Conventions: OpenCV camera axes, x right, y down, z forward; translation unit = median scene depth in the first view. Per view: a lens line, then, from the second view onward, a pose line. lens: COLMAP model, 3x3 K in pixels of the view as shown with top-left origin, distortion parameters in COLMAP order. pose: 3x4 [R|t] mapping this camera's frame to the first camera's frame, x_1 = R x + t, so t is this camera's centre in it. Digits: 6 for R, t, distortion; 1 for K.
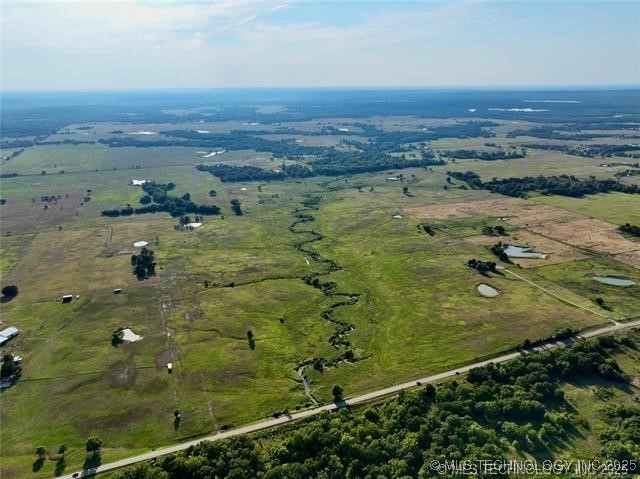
lens RADIAL K [[449.5, 0, 320.0], [0, 449.5, 239.5], [0, 0, 1]] dist [-0.000436, 0.019379]
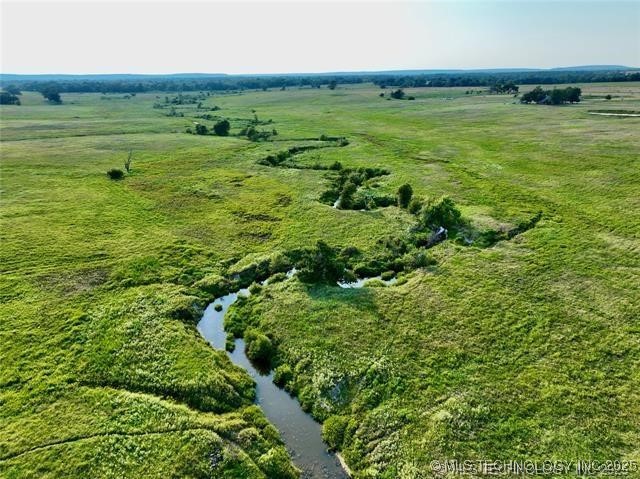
lens RADIAL K [[449.5, 0, 320.0], [0, 449.5, 239.5], [0, 0, 1]] dist [-0.000436, 0.019379]
pose [[0.965786, -0.091308, 0.242734, -0.026867], [0.088938, 0.995821, 0.020729, 0.163193], [-0.243612, 0.001569, 0.969871, 0.523417]]
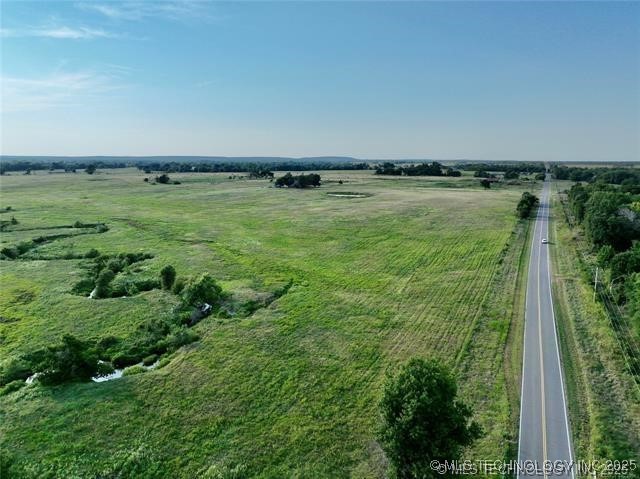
lens RADIAL K [[449.5, 0, 320.0], [0, 449.5, 239.5], [0, 0, 1]] dist [-0.000436, 0.019379]
pose [[0.730379, -0.103363, 0.675175, -0.024882], [0.212847, 0.973707, -0.081184, 0.164985], [-0.649032, 0.203004, 0.733176, 0.515810]]
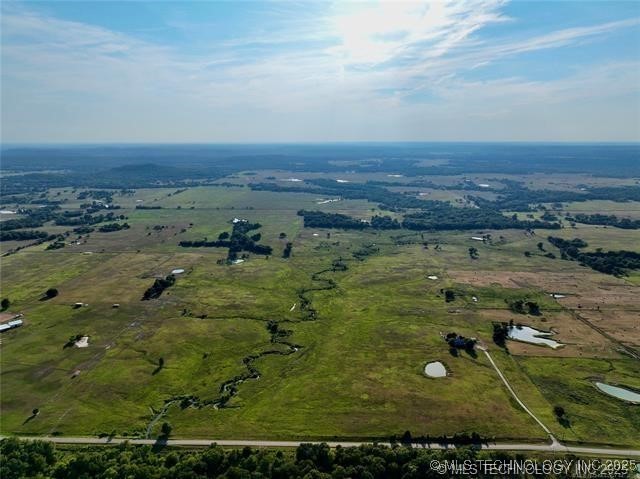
lens RADIAL K [[449.5, 0, 320.0], [0, 449.5, 239.5], [0, 0, 1]] dist [-0.000436, 0.019379]
pose [[0.919009, 0.093193, -0.383064, 0.388237], [-0.135334, 0.987189, -0.084514, -0.023891], [0.370280, 0.129511, 0.919848, 0.079469]]
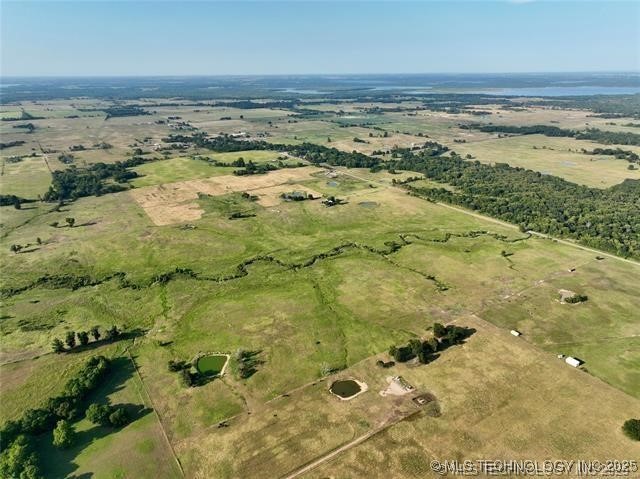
lens RADIAL K [[449.5, 0, 320.0], [0, 449.5, 239.5], [0, 0, 1]] dist [-0.000436, 0.019379]
pose [[-0.218286, -0.333734, 0.917046, -0.850259], [0.329116, 0.859479, 0.391124, -0.358972], [-0.918713, 0.387191, -0.077775, 1.079077]]
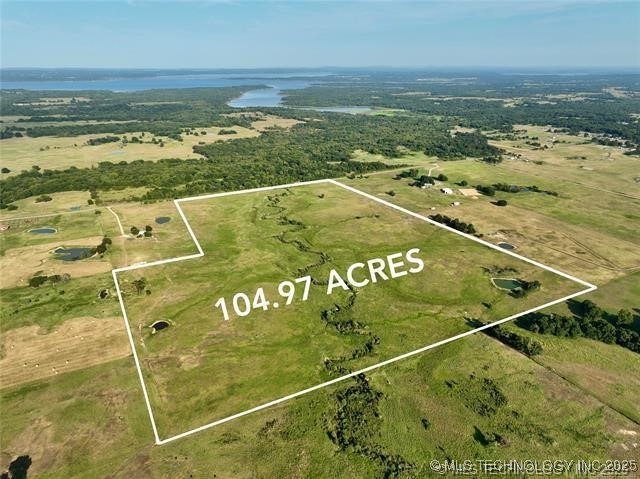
lens RADIAL K [[449.5, 0, 320.0], [0, 449.5, 239.5], [0, 0, 1]] dist [-0.000436, 0.019379]
pose [[-0.990266, 0.060333, -0.125434, 0.067098], [-0.035479, 0.761994, 0.646612, -0.587037], [0.134591, 0.644768, -0.752436, 1.714702]]
